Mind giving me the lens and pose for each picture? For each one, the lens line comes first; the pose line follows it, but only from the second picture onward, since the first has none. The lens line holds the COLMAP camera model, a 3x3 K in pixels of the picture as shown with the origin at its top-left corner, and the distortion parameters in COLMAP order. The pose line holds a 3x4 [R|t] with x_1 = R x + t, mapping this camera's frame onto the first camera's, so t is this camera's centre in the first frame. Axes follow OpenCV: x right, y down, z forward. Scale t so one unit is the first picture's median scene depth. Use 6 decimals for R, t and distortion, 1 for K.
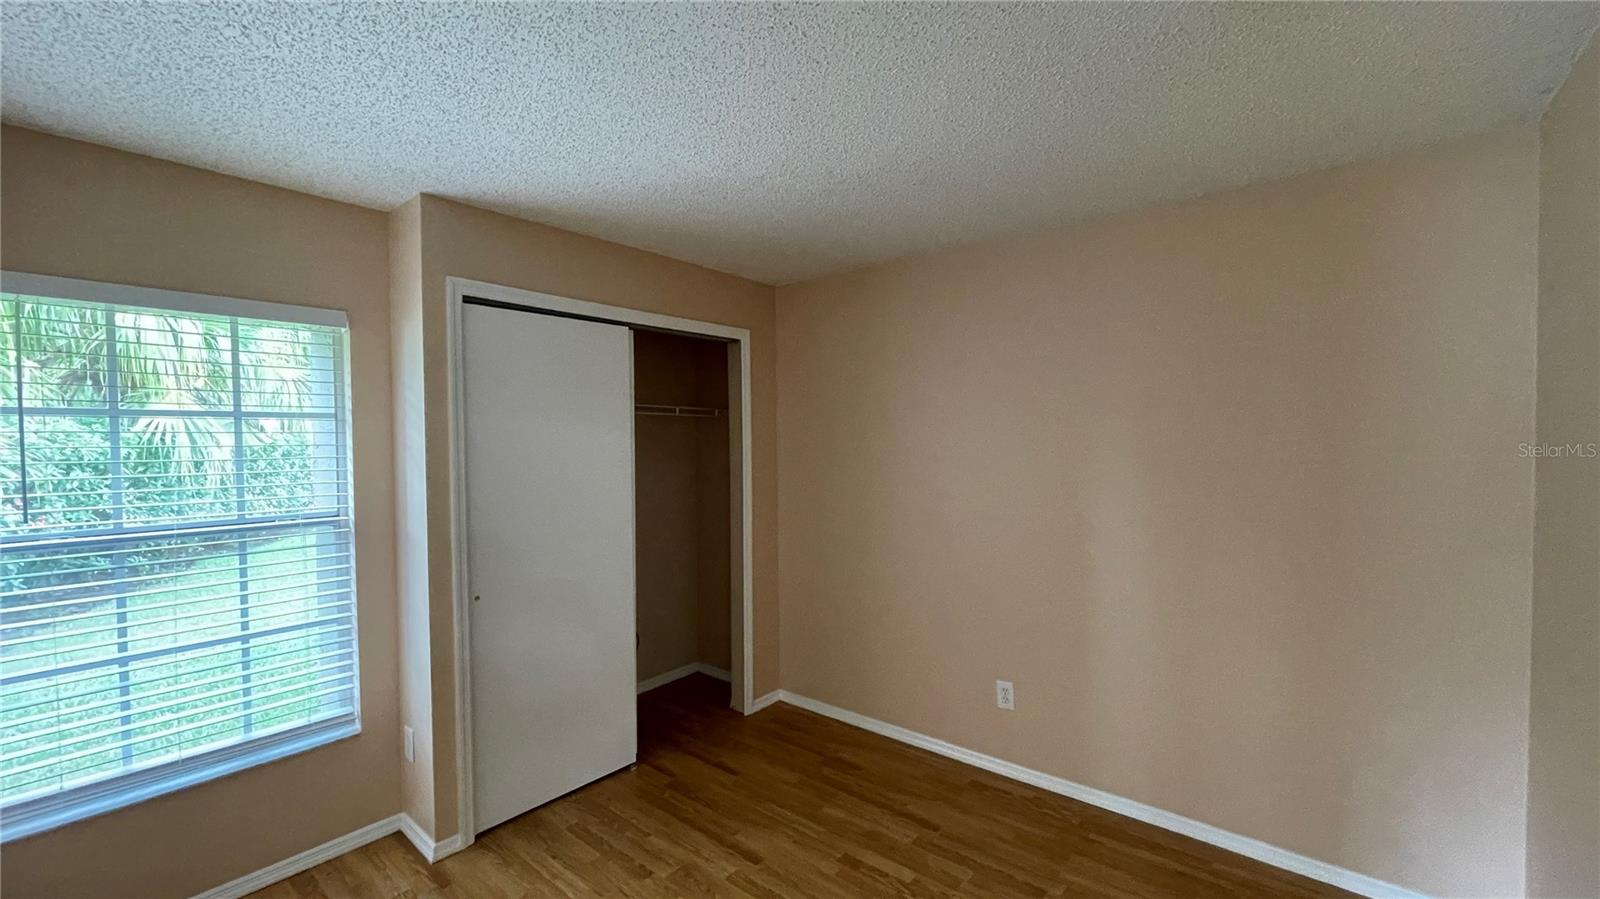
lens RADIAL K [[650.6, 0, 798.0], [0, 650.6, 456.2], [0, 0, 1]] dist [-0.001453, 0.000470]
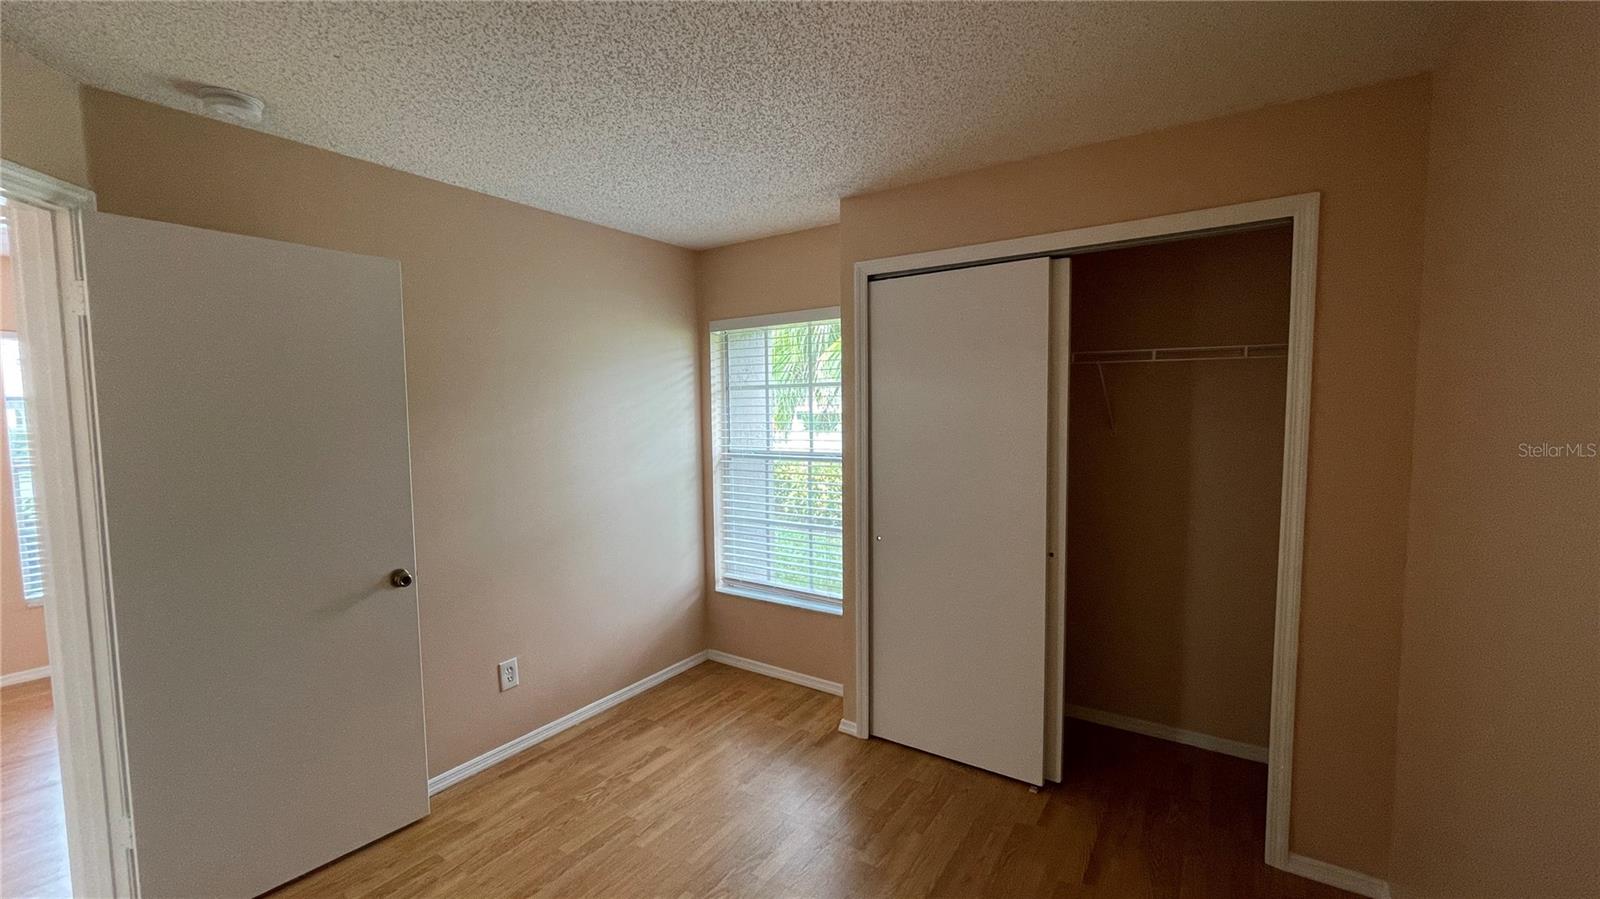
lens RADIAL K [[650.6, 0, 803.1], [0, 650.6, 448.2], [0, 0, 1]] dist [-0.001453, 0.000470]
pose [[0.097330, 0.070432, -0.992757, 0.655087], [-0.012897, 0.997498, 0.069504, -0.020020], [0.995169, 0.006039, 0.097995, 0.780699]]
